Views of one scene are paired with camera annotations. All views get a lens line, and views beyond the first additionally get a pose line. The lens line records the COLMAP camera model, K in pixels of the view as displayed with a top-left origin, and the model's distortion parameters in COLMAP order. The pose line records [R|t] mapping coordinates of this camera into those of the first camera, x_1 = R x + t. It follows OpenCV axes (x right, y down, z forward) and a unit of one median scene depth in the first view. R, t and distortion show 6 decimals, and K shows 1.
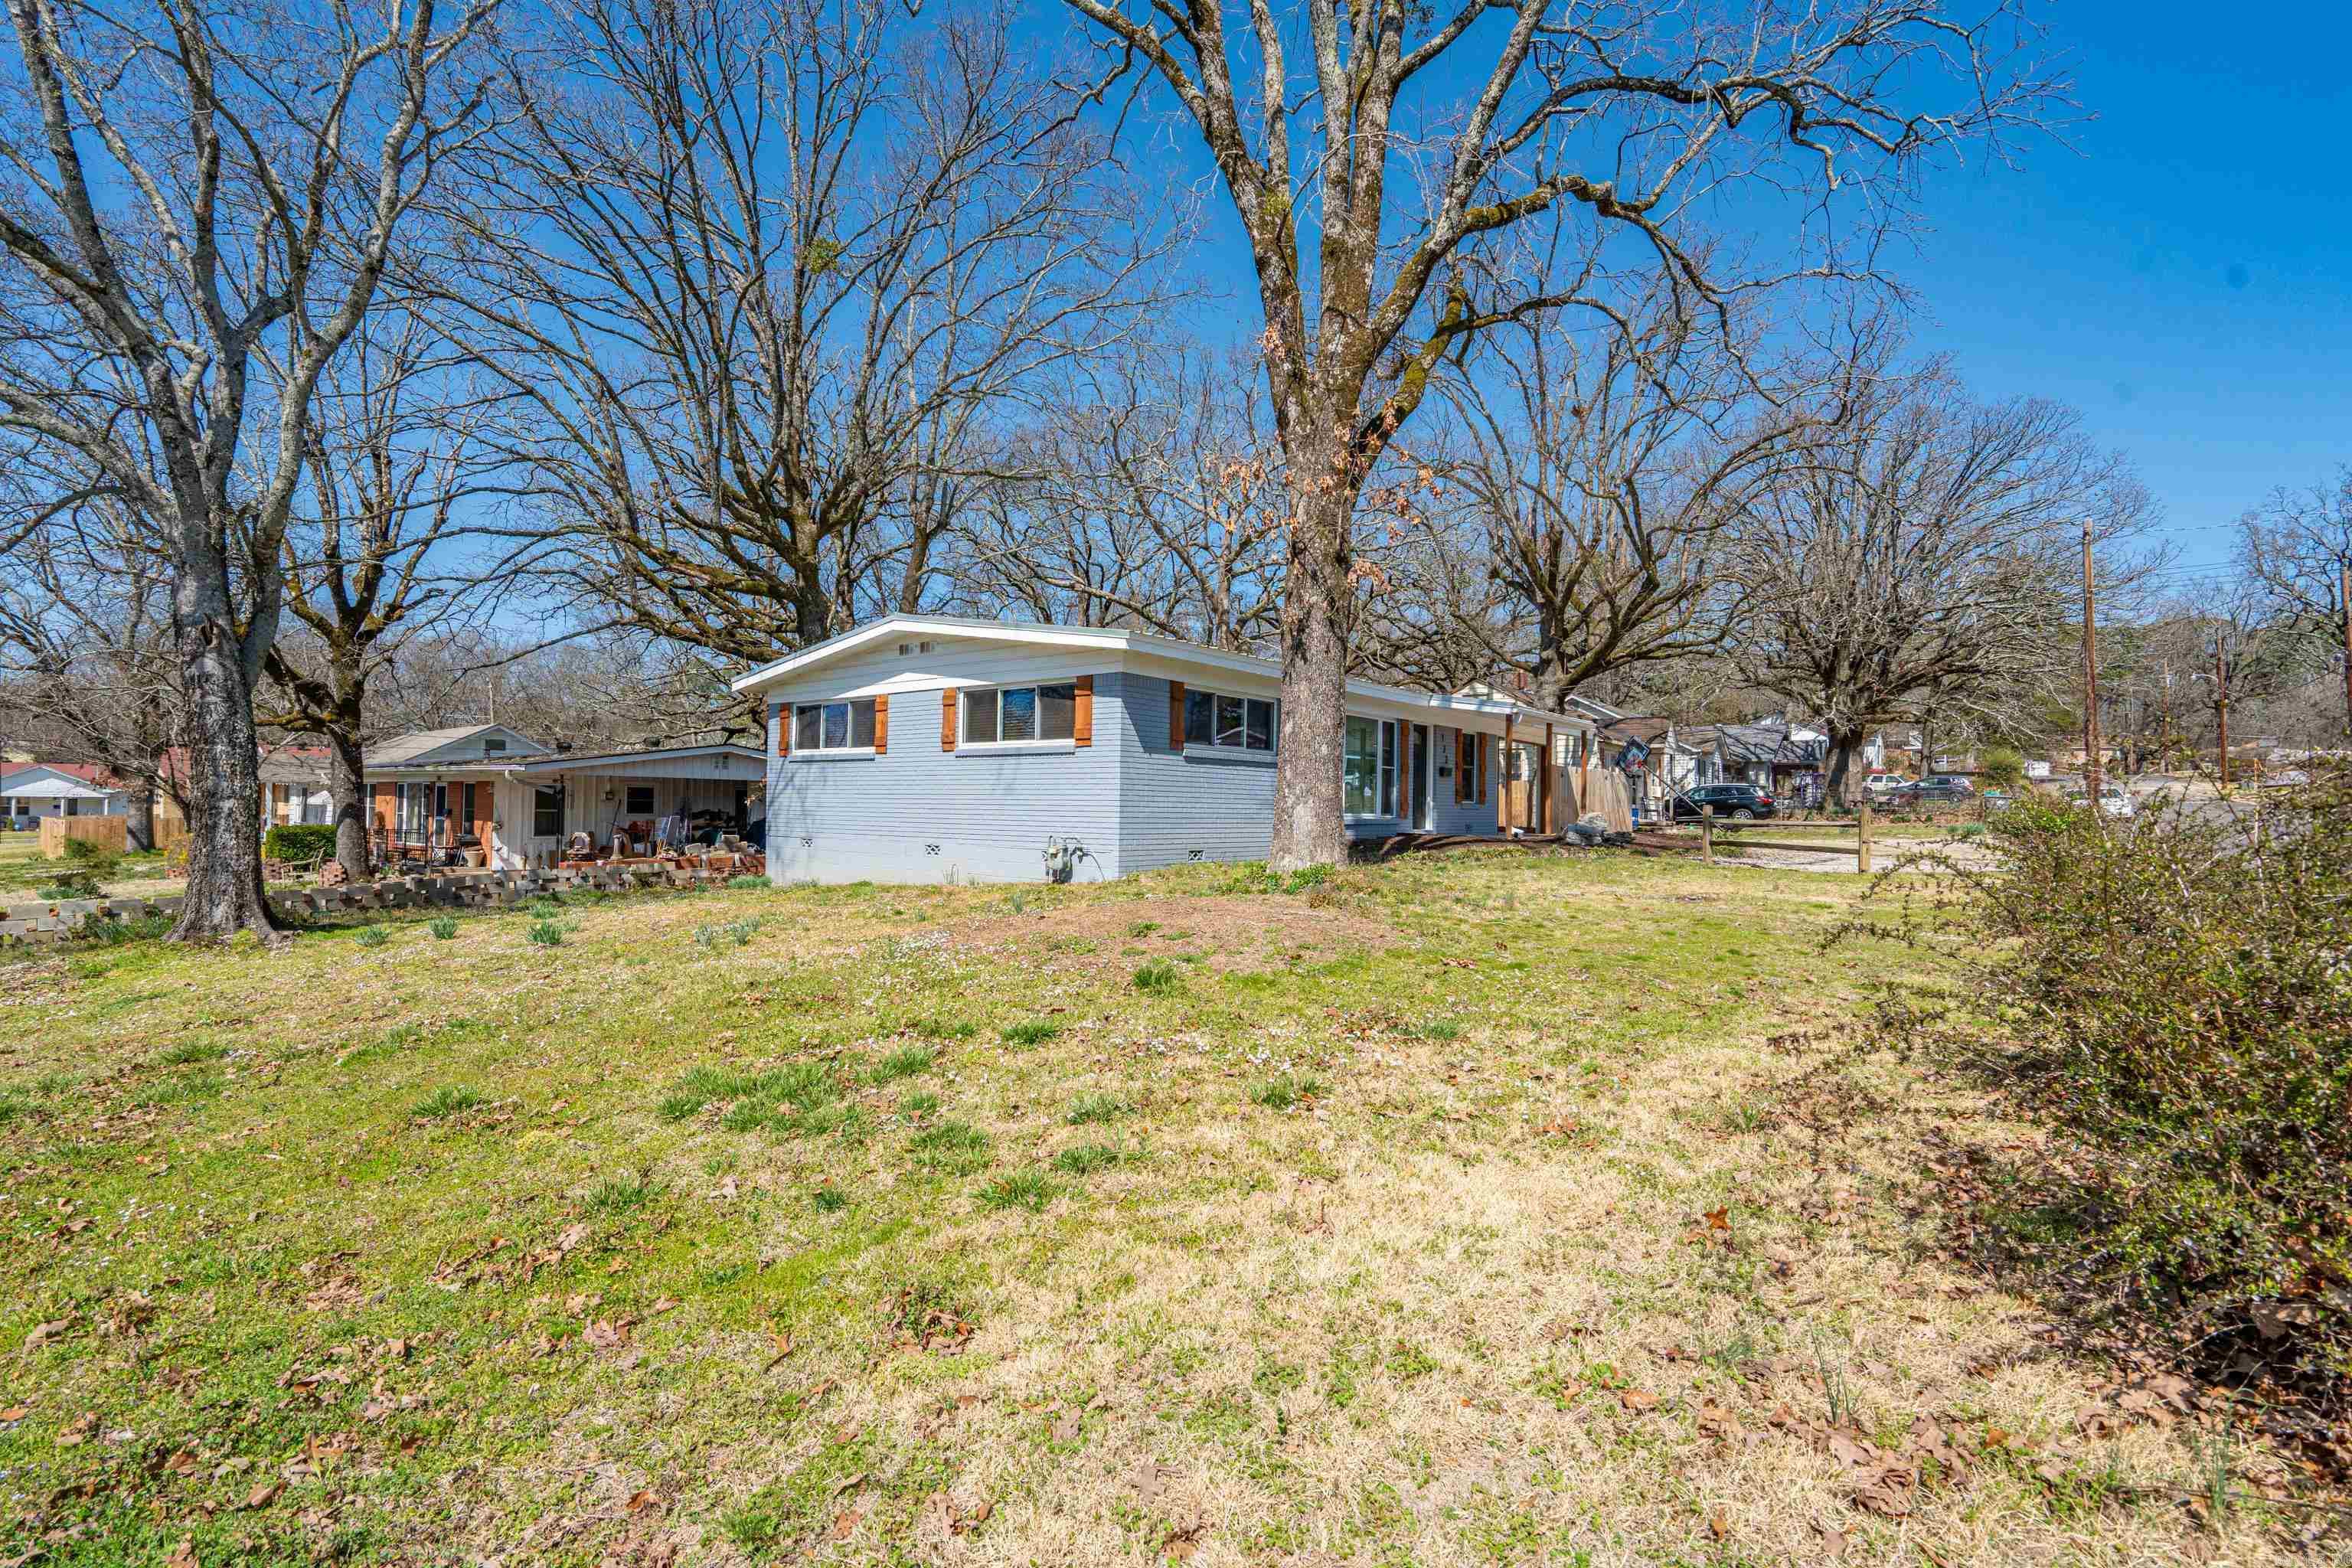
lens RADIAL K [[1073.1, 0, 1176.0], [0, 1073.1, 784.0], [0, 0, 1]] dist [-0.063807, -0.000001]
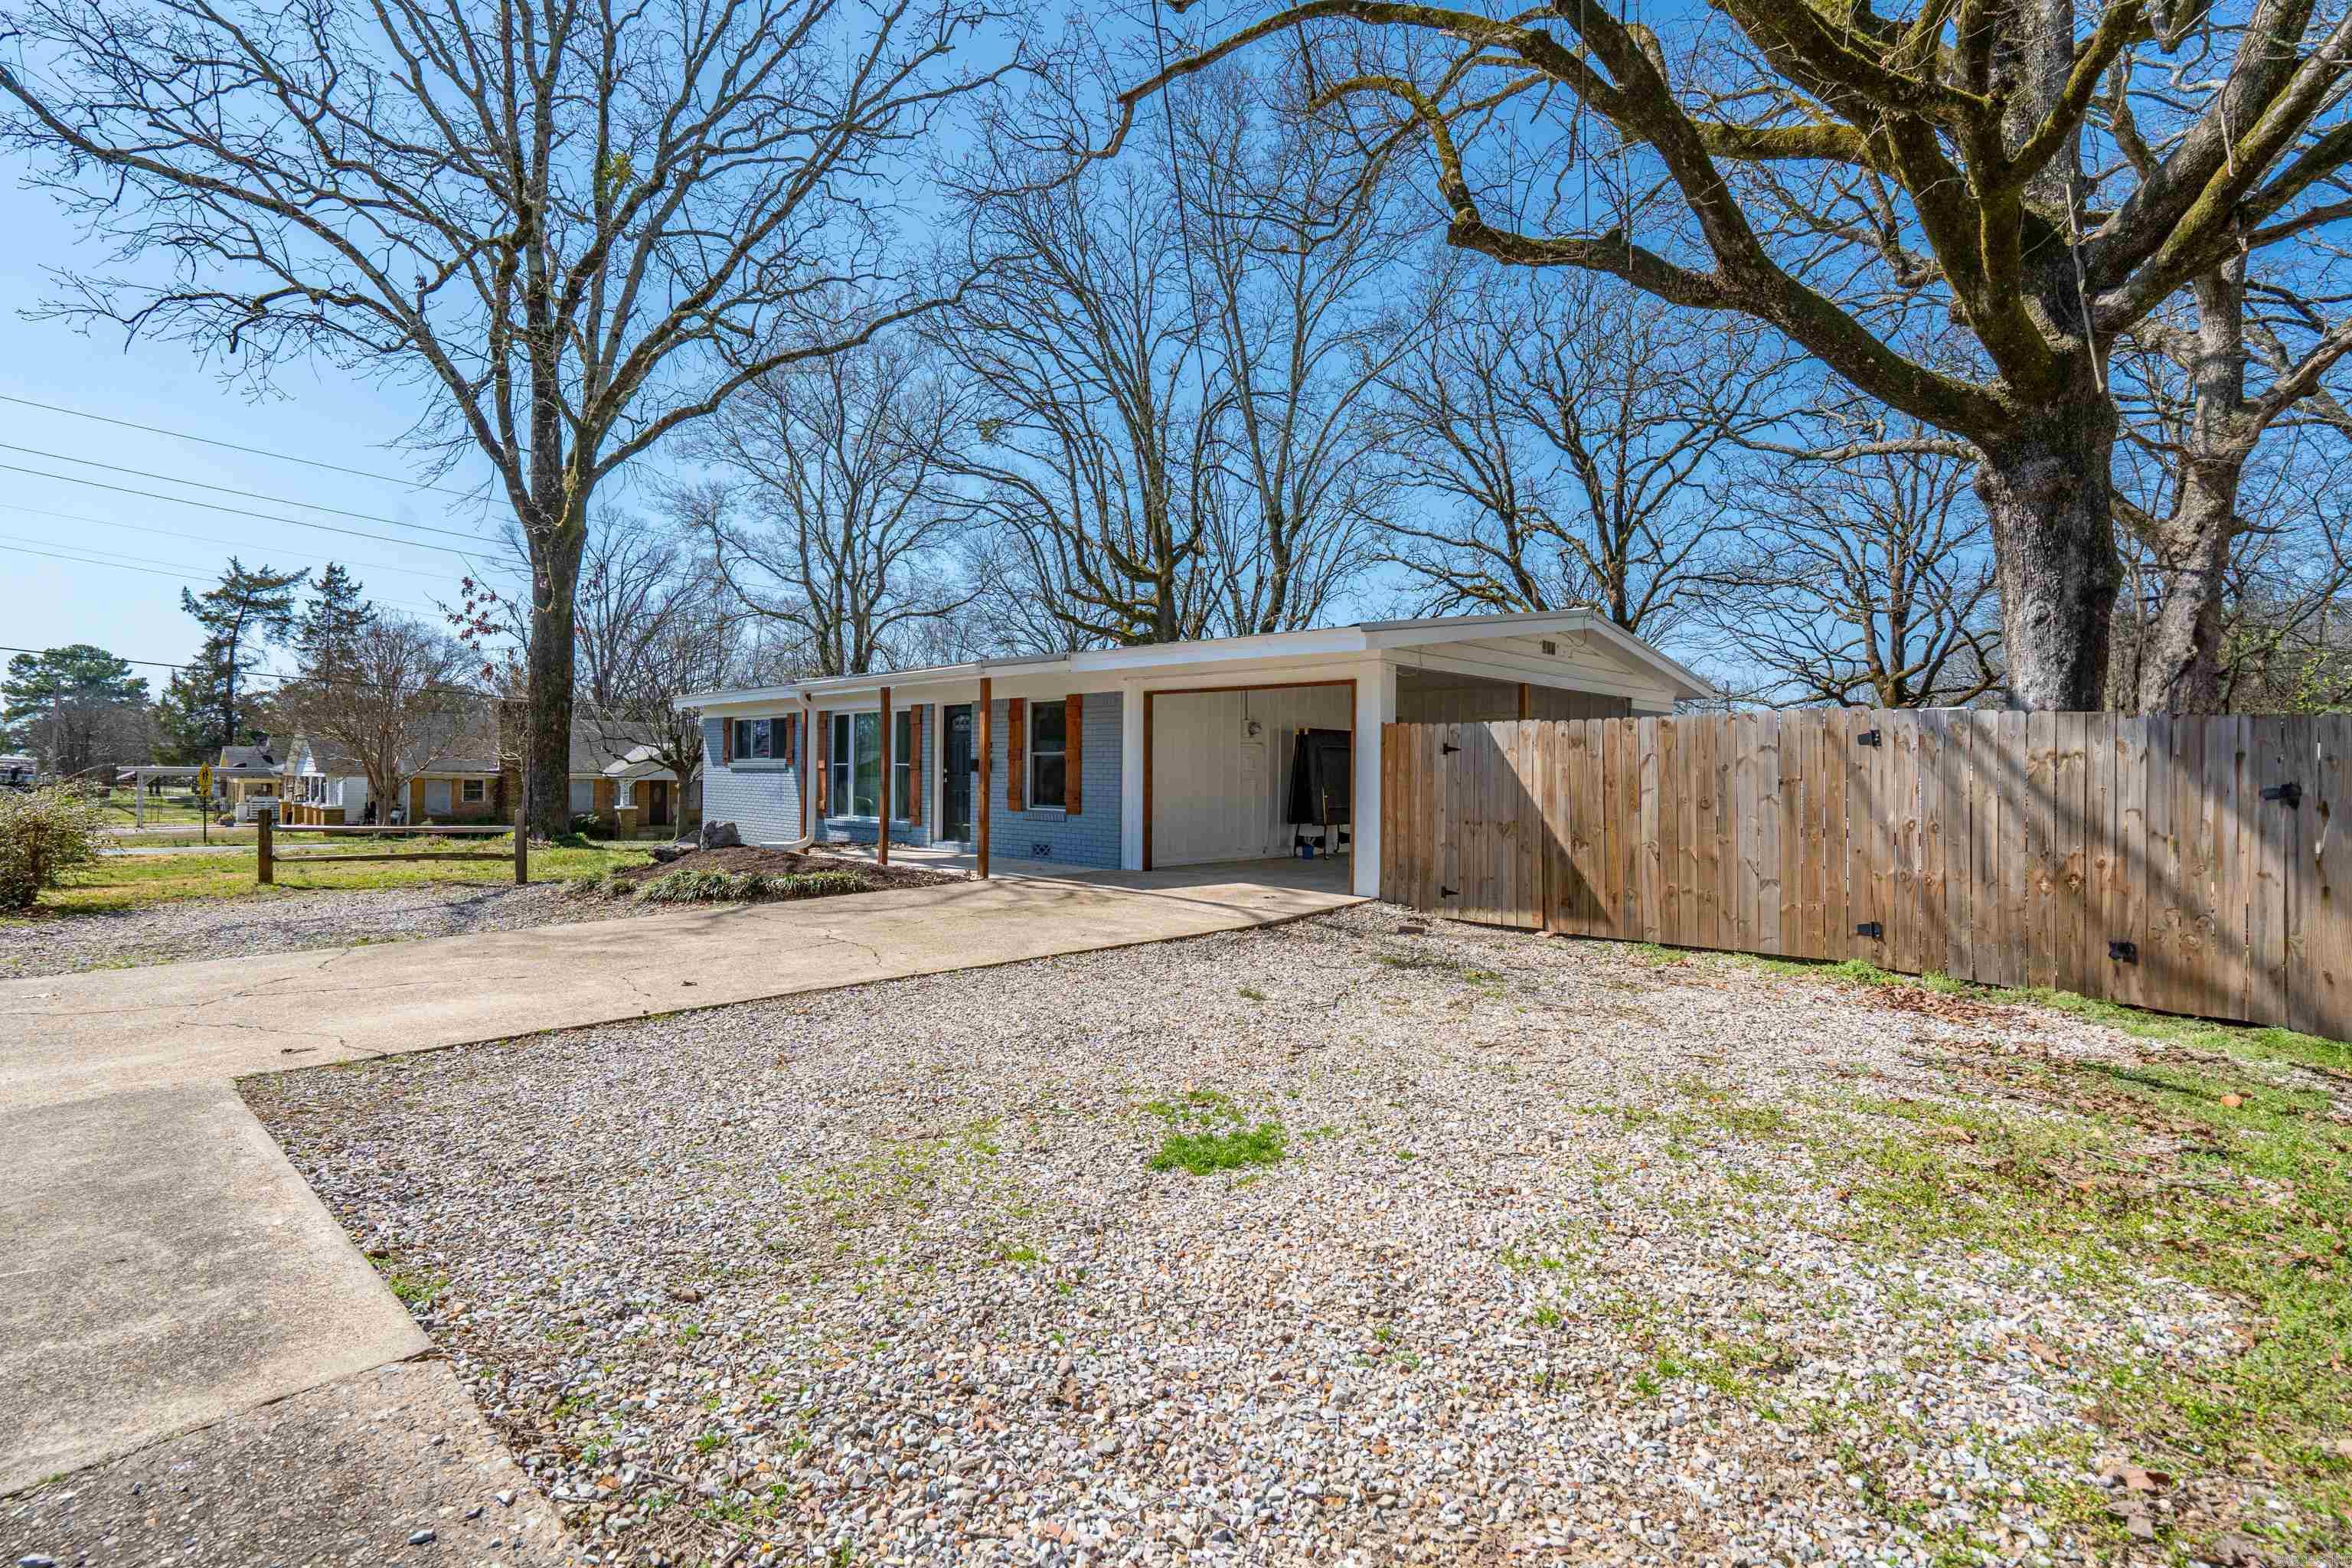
lens RADIAL K [[1052.4, 0, 1180.2], [0, 1052.4, 772.6], [0, 0, 1]] dist [0.000594, 0.000004]
pose [[-0.100835, -0.015466, -0.994783, 1.048826], [0.009755, 0.999816, -0.016534, 0.007191], [0.994855, -0.011371, -0.100666, 1.354510]]
